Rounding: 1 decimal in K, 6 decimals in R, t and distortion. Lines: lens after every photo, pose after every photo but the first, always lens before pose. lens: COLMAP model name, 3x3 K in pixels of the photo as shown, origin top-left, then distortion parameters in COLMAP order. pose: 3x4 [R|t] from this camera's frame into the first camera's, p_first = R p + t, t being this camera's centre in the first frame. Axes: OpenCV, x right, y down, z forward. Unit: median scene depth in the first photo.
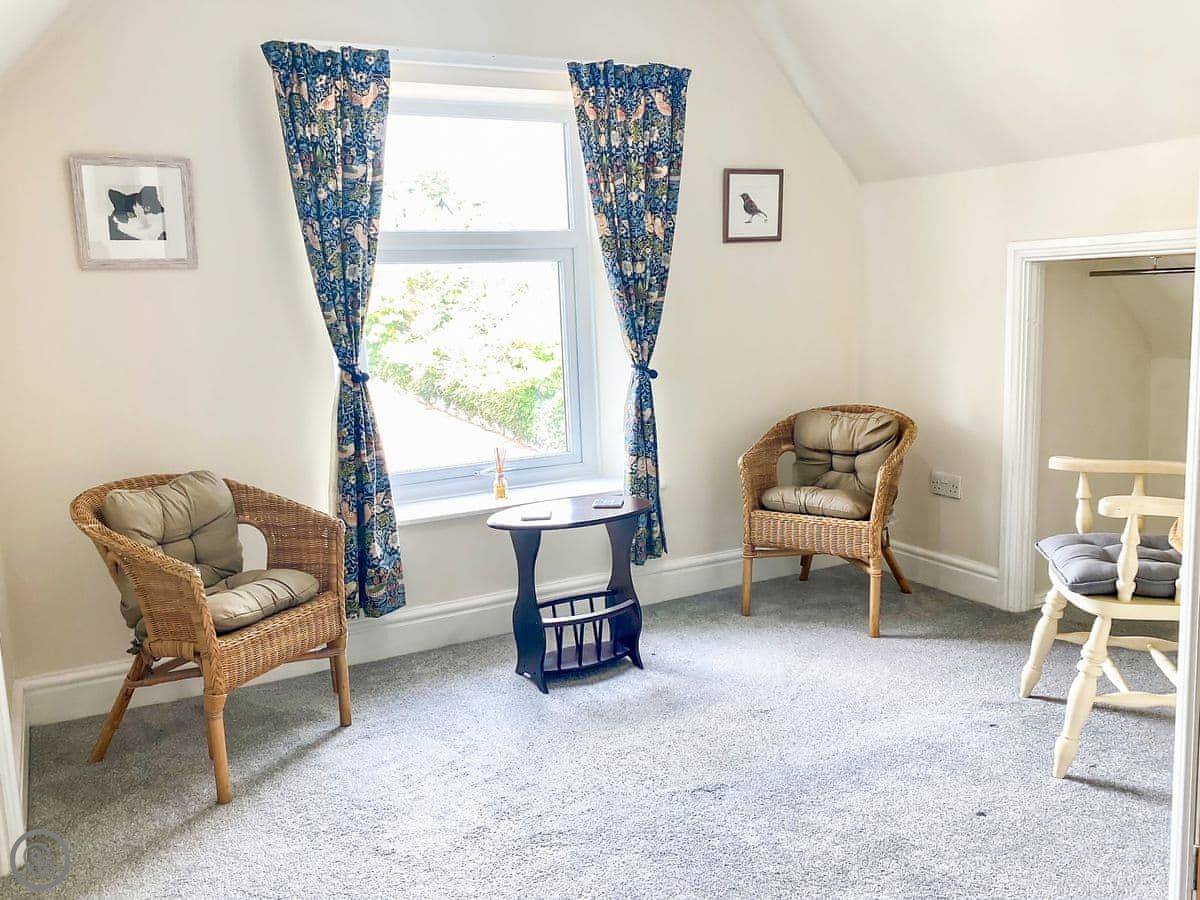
lens RADIAL K [[1059.0, 0, 595.9], [0, 1059.0, 451.2], [0, 0, 1]] dist [-0.007332, -0.005293]
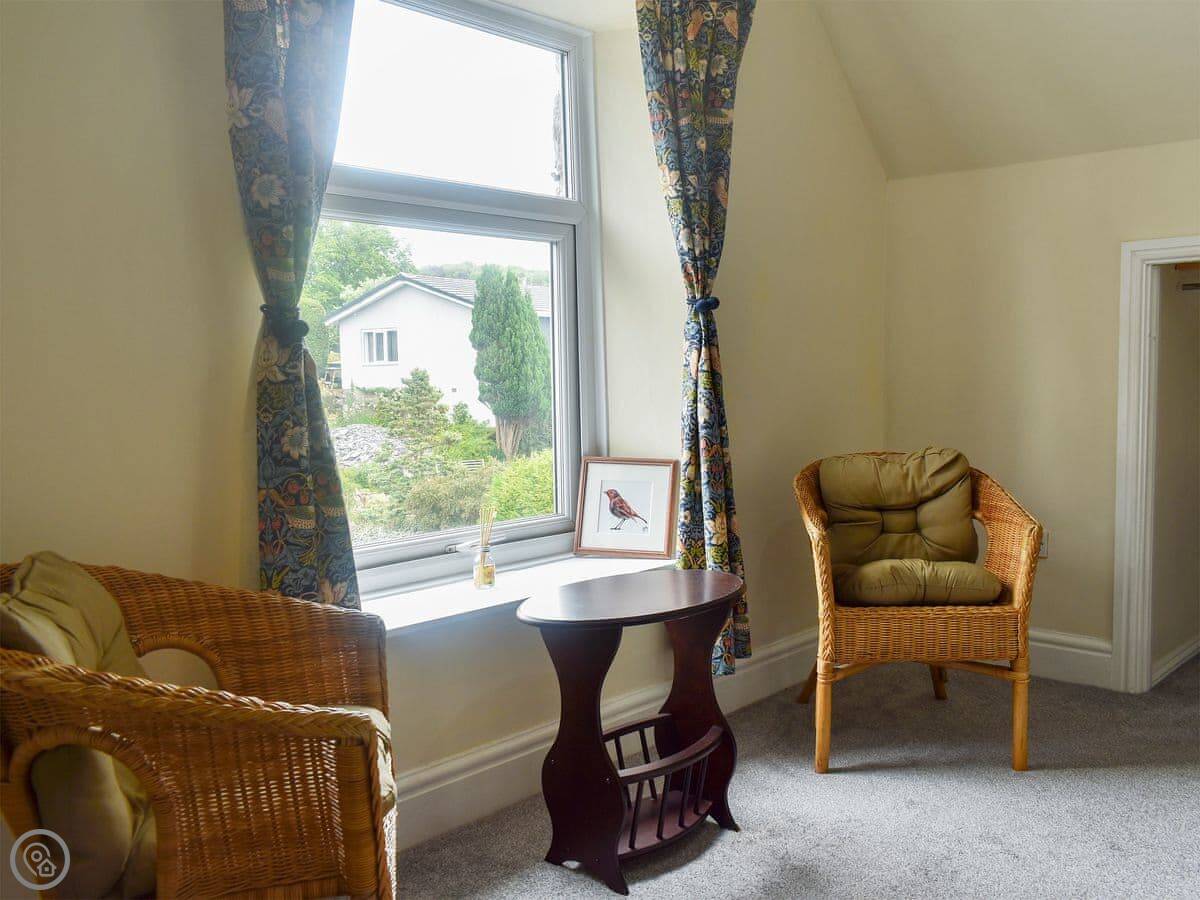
lens RADIAL K [[1059.0, 0, 595.9], [0, 1059.0, 451.2], [0, 0, 1]] dist [-0.007332, -0.005293]
pose [[0.921823, 0.000519, 0.387611, -0.301189], [0.041087, 0.994234, -0.099046, 0.030419], [-0.385427, 0.107228, 0.916487, 0.397005]]
